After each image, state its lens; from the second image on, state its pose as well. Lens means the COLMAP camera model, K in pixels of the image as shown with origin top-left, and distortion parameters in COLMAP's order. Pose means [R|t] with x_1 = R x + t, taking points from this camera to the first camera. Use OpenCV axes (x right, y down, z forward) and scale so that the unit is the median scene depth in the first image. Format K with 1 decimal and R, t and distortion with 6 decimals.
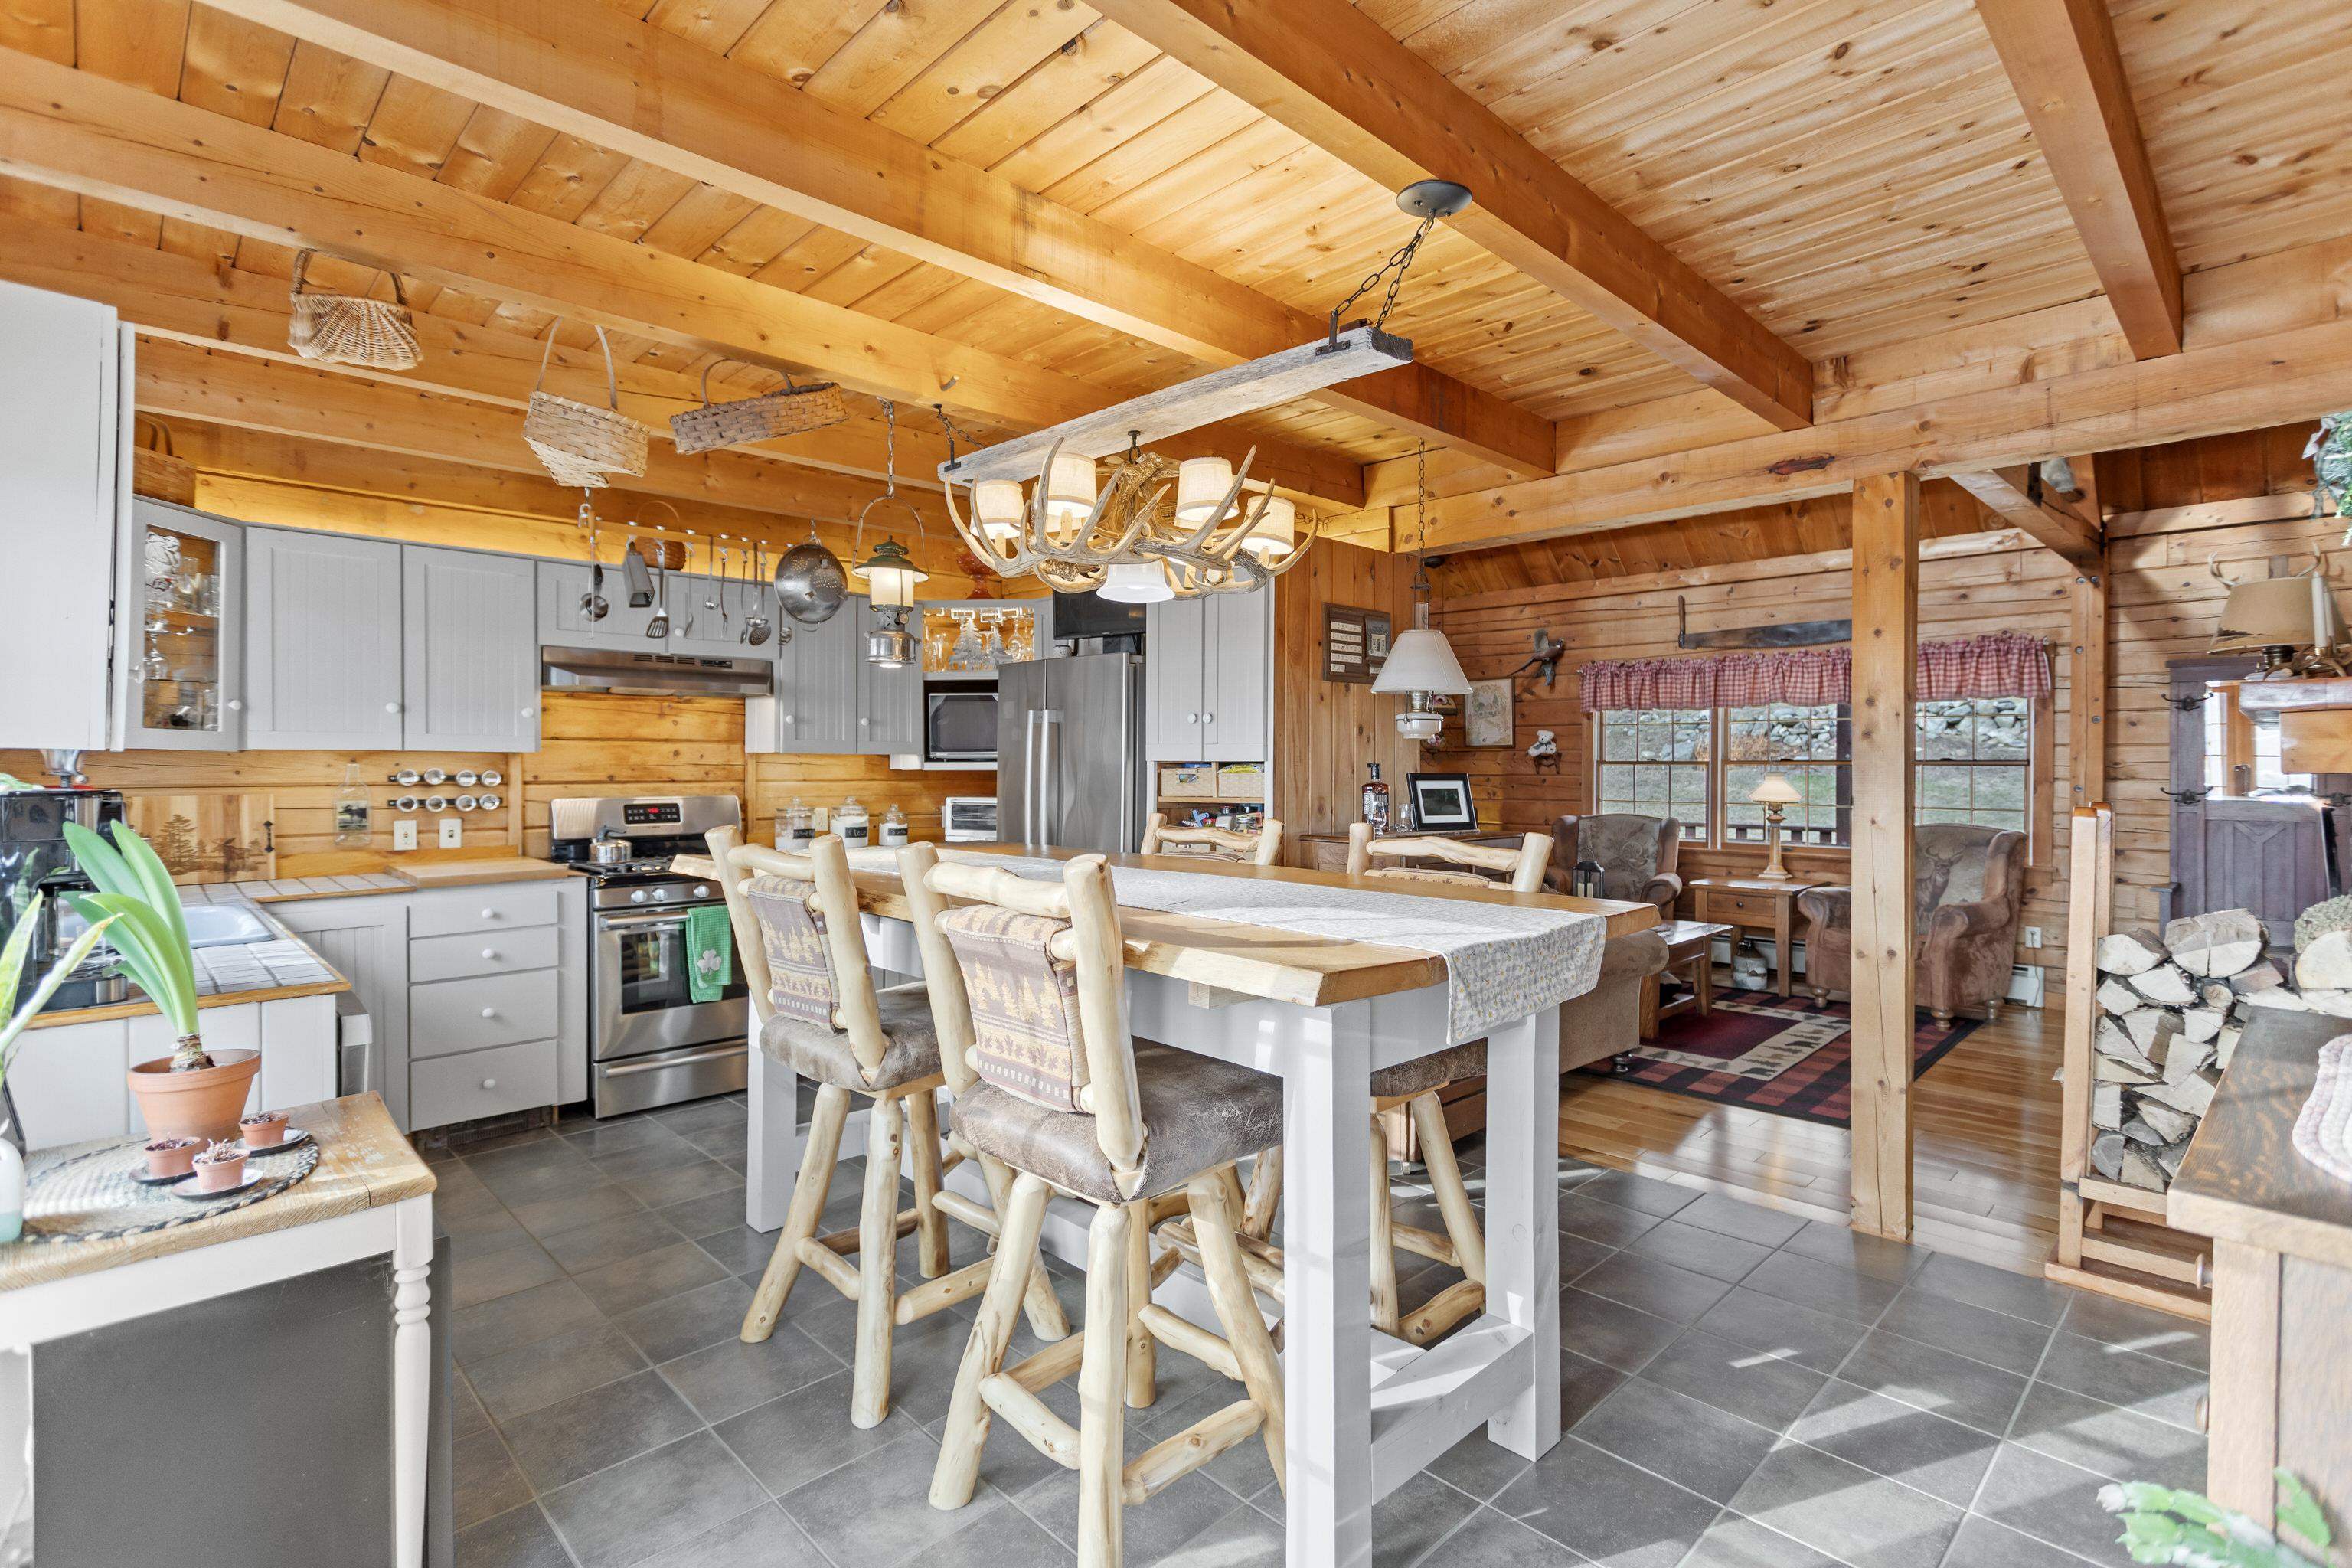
lens RADIAL K [[1110.8, 0, 1189.9], [0, 1110.8, 774.1], [0, 0, 1]] dist [0.002331, 0.001008]
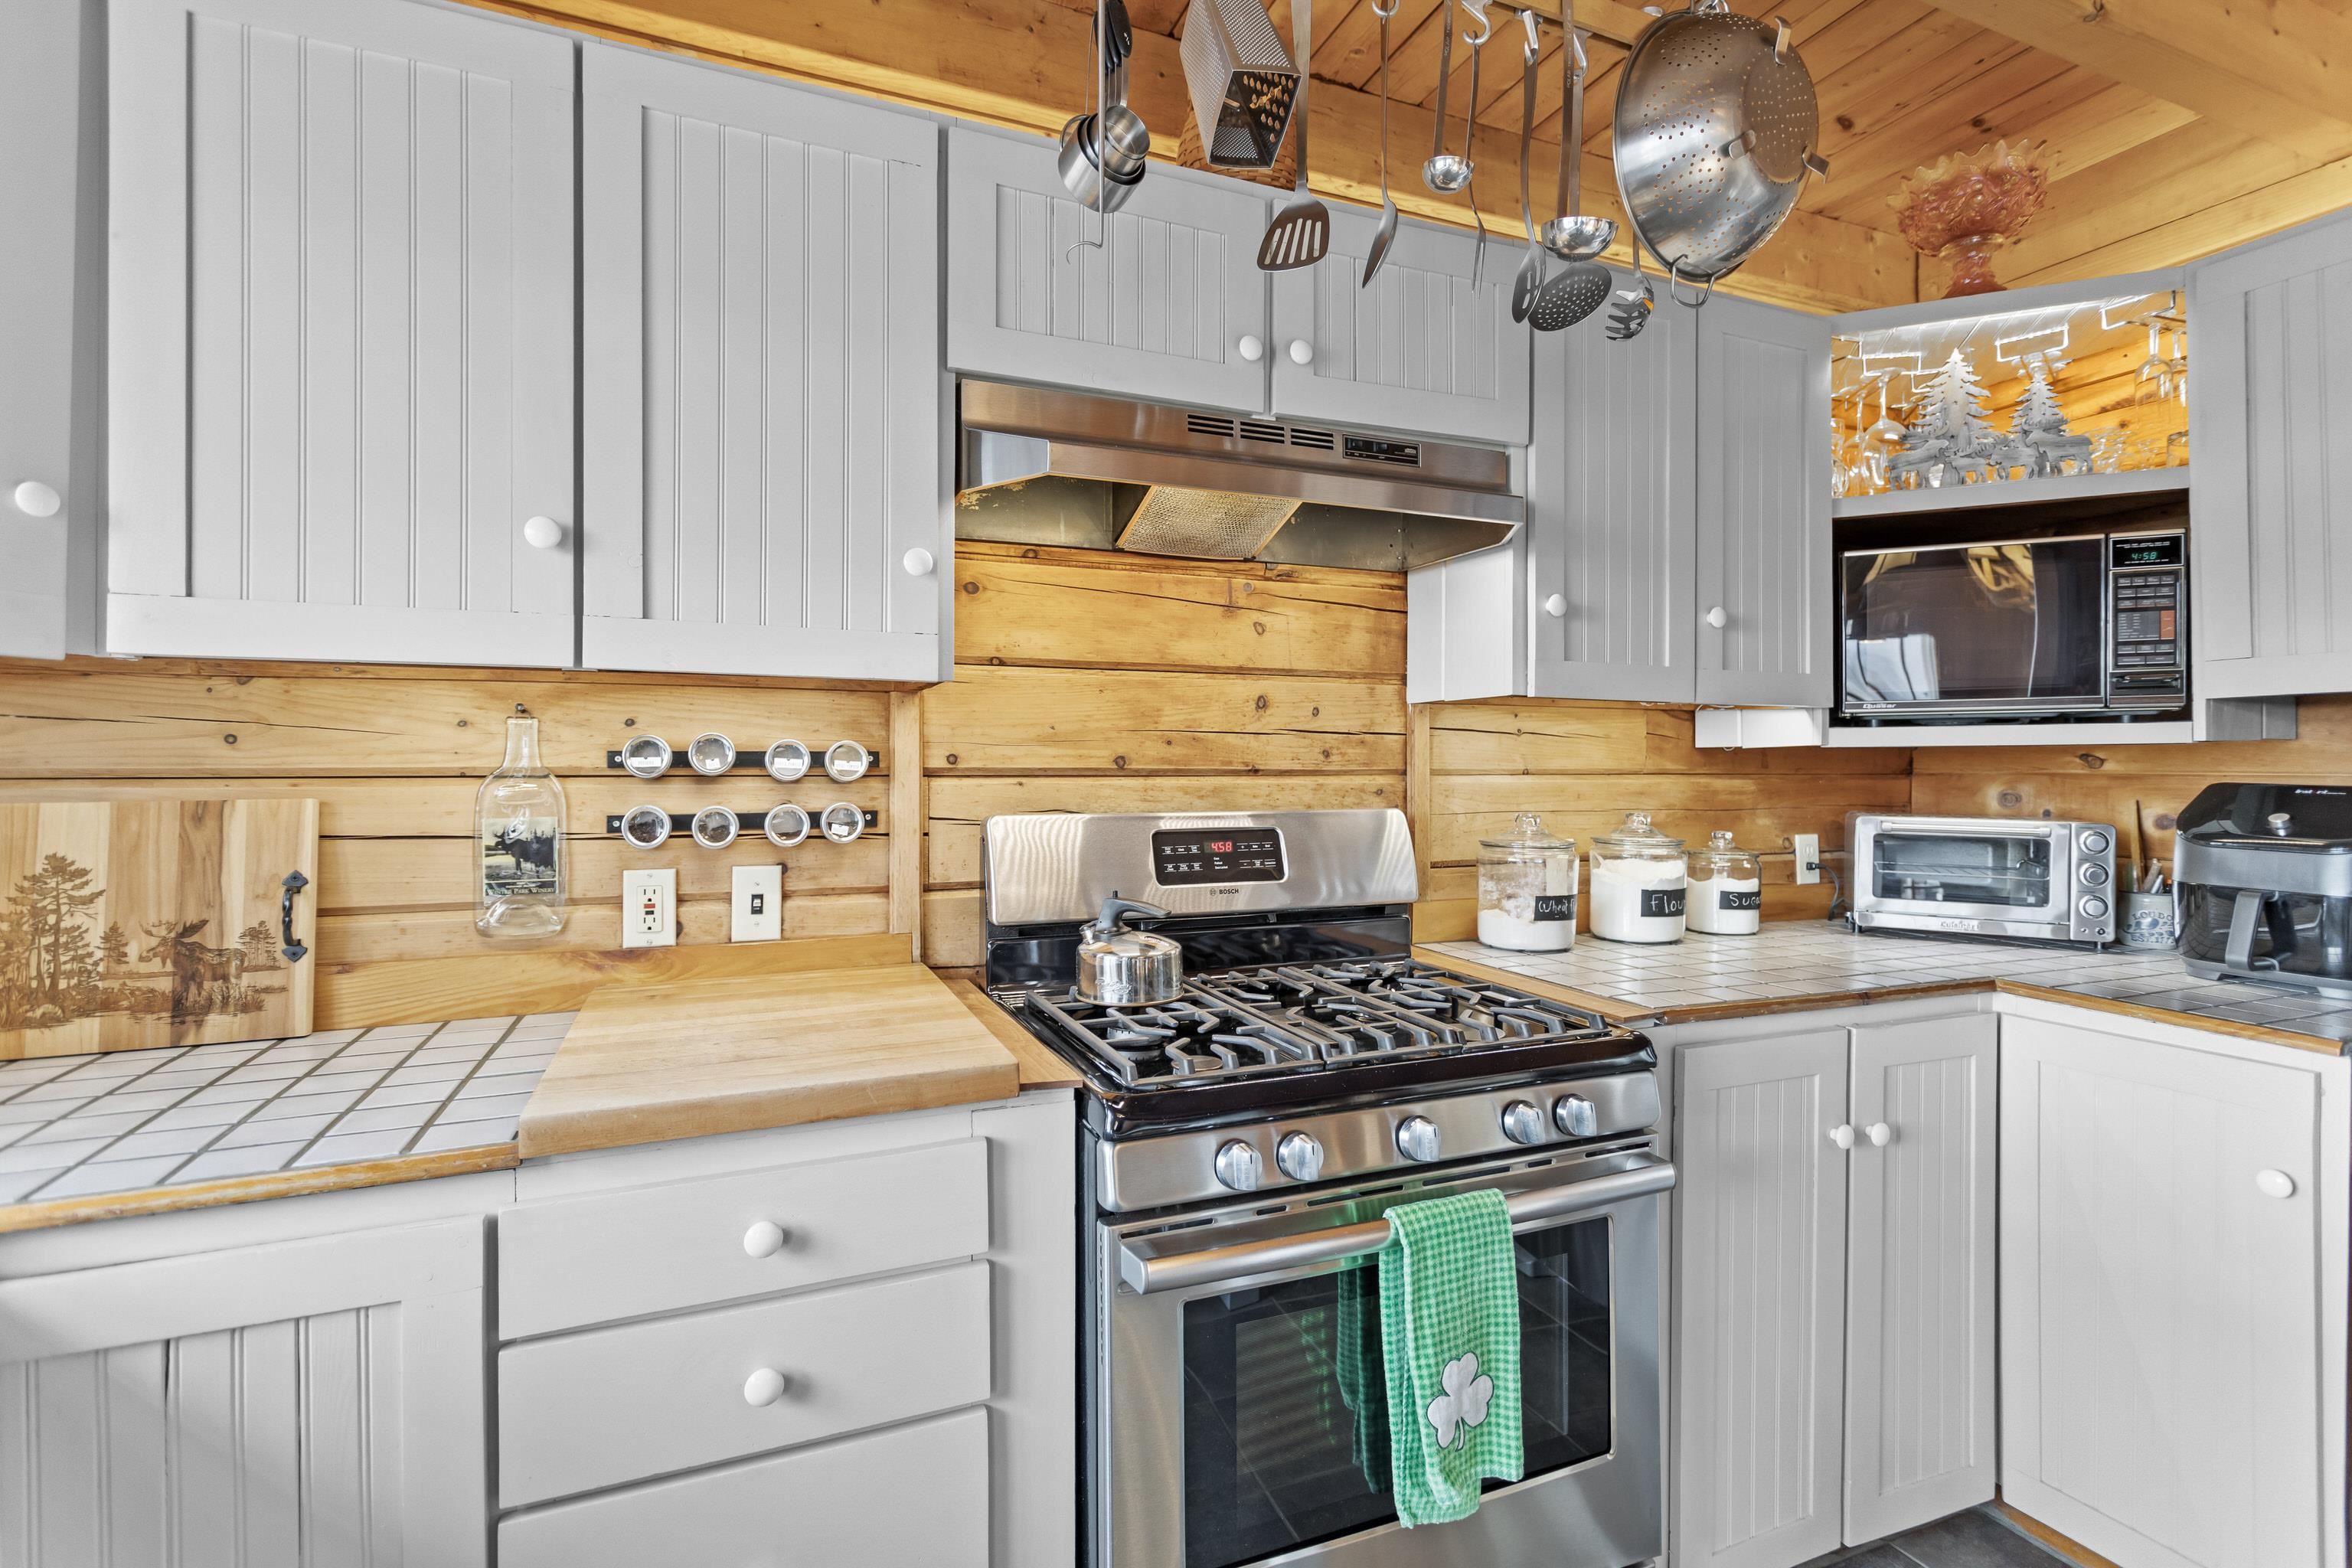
lens RADIAL K [[1121.7, 0, 1181.9], [0, 1121.7, 773.7], [0, 0, 1]] dist [0.001263, 0.001584]
pose [[0.929042, 0.001314, -0.369973, -0.374476], [-0.002641, 0.999992, -0.003081, 0.009104], [0.369965, 0.003839, 0.929038, 0.676284]]
